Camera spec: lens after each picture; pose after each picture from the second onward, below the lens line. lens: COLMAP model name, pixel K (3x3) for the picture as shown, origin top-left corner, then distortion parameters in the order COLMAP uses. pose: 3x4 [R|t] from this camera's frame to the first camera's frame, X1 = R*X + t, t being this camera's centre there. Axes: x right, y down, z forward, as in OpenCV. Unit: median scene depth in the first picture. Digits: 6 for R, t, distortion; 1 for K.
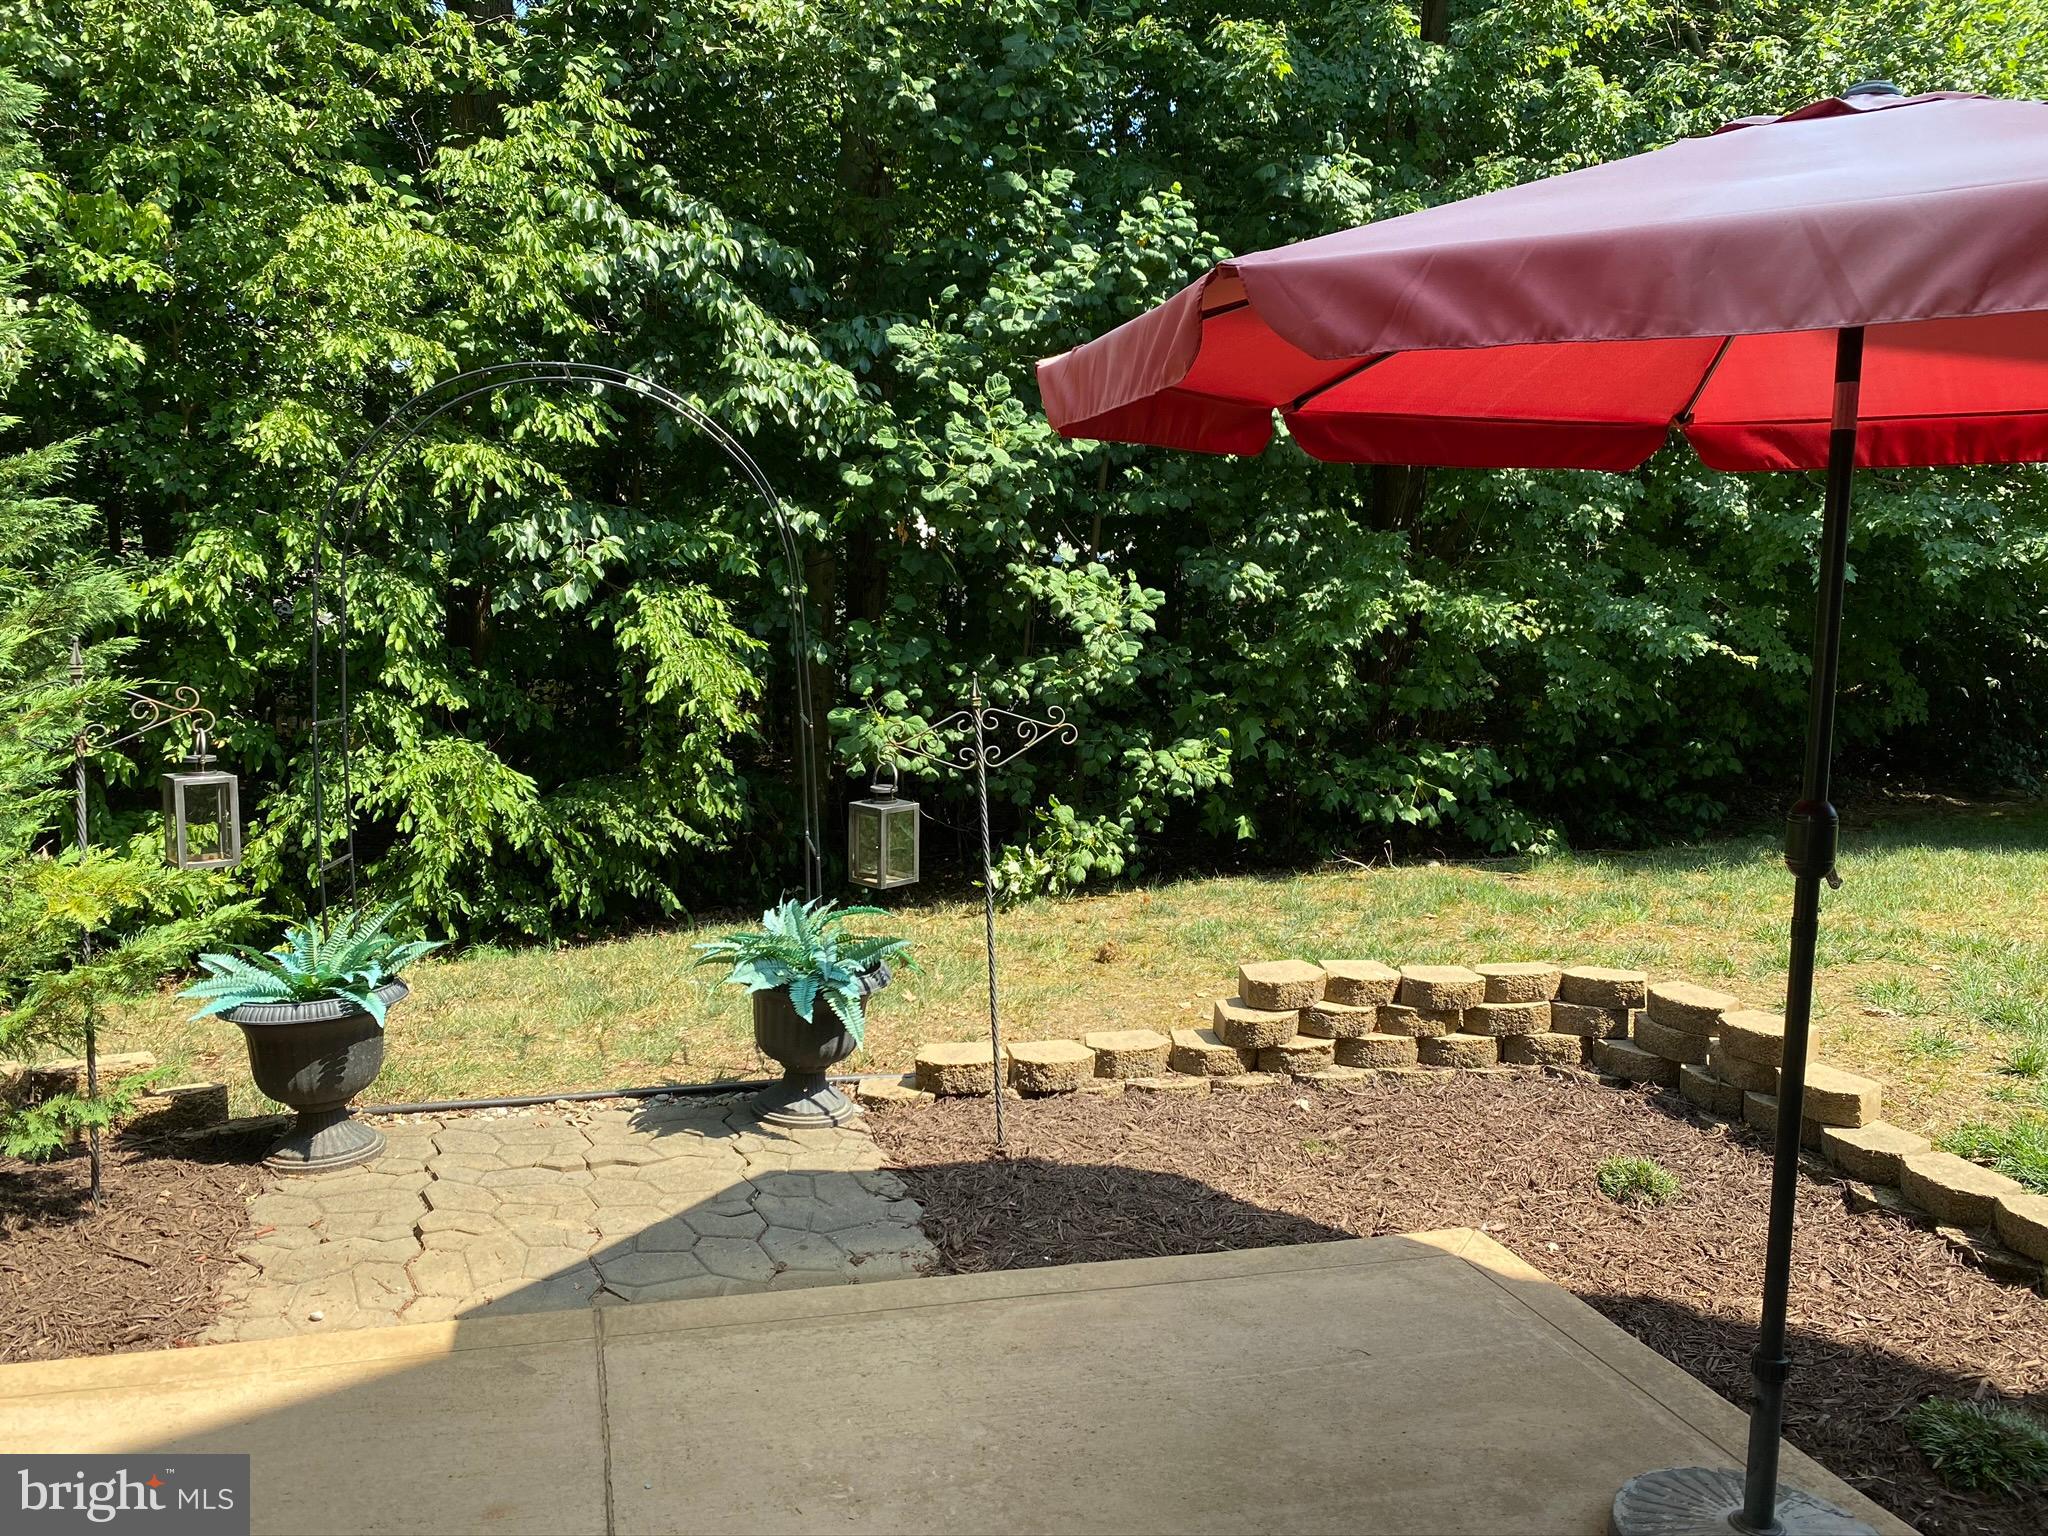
lens RADIAL K [[1568.1, 0, 1038.2], [0, 1568.1, 782.5], [0, 0, 1]] dist [-0.006723, -0.010172]
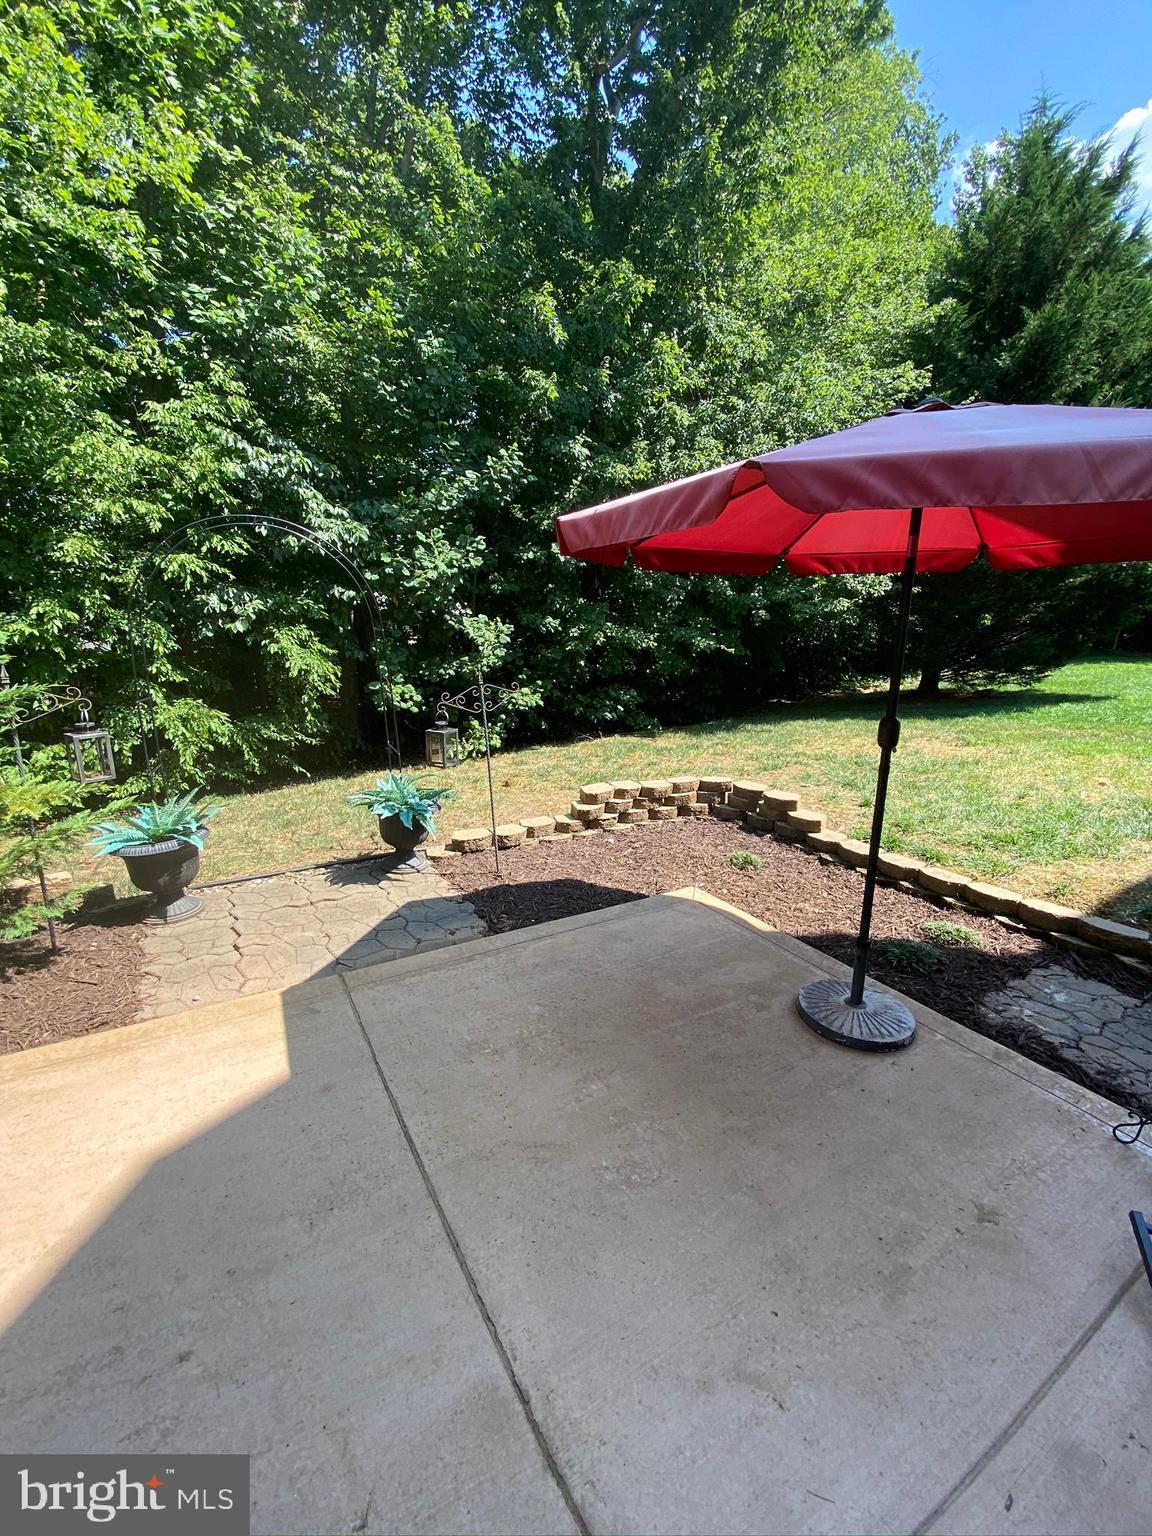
lens RADIAL K [[614.6, 0, 576.2], [0, 614.6, 776.1], [0, 0, 1]] dist [-0.004239, -0.006491]
pose [[0.969713, -0.065831, 0.235207, -0.094669], [0.037126, 0.991531, 0.124453, -0.015465], [-0.241407, -0.111951, 0.963945, 0.092587]]
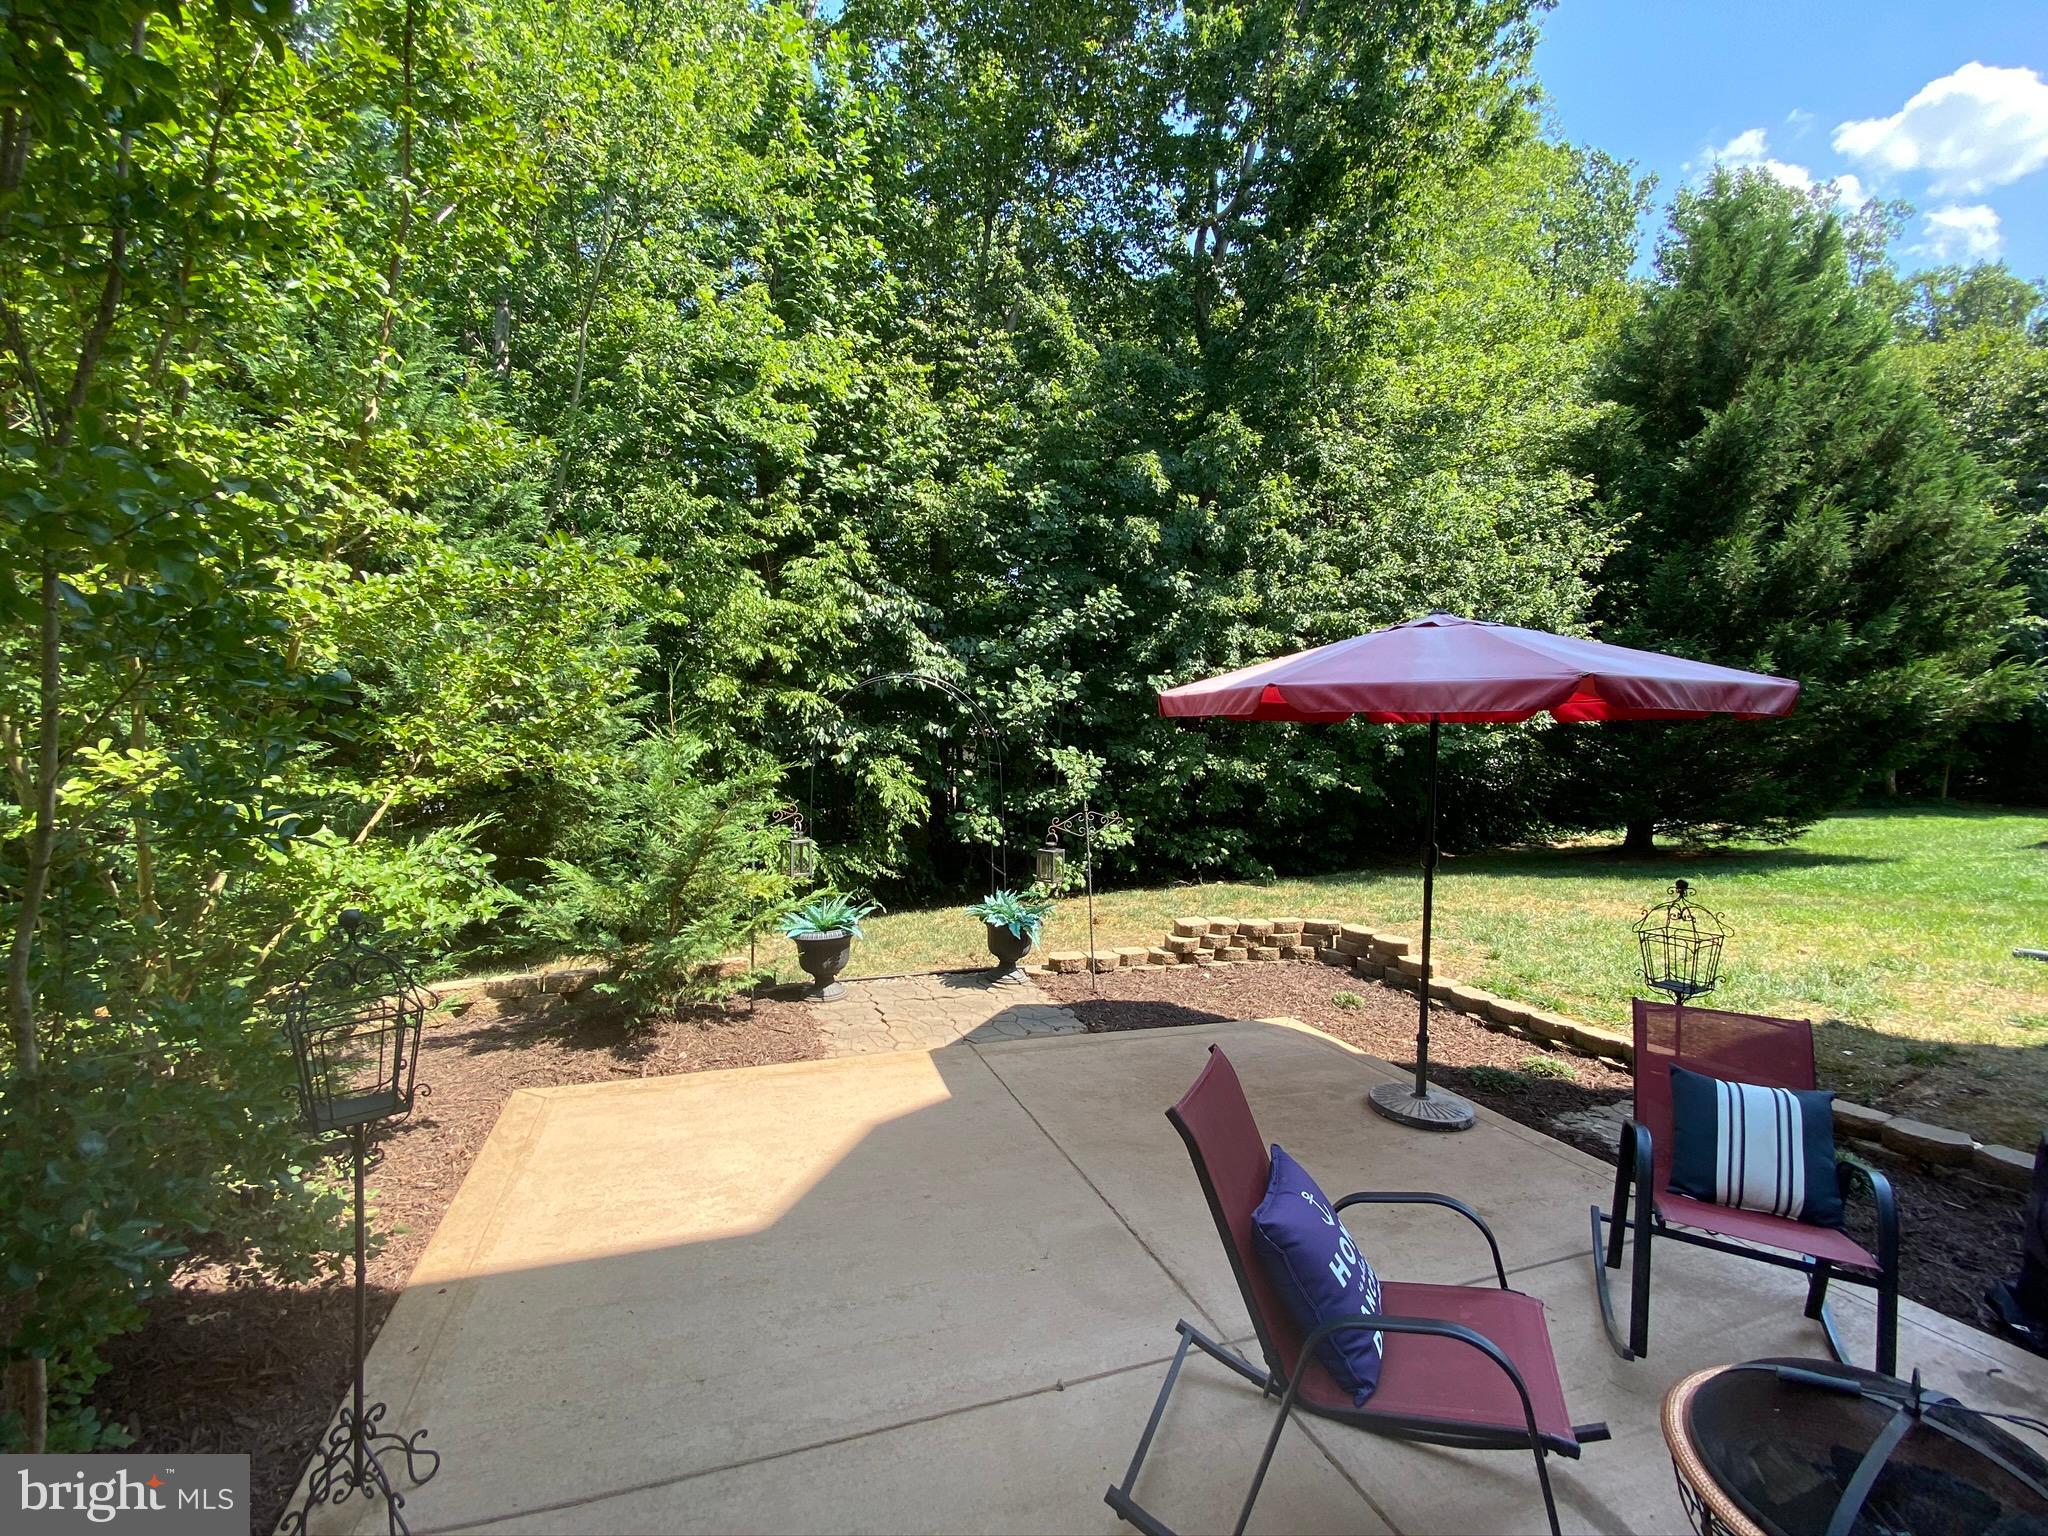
lens RADIAL K [[819.5, 0, 1022.3], [0, 819.5, 789.2], [0, 0, 1]] dist [-0.004239, -0.006491]
pose [[0.997901, 0.000516, 0.064756, -0.180253], [0.004400, 0.997117, -0.075750, 0.011974], [-0.064608, 0.075876, 0.995022, -0.239057]]
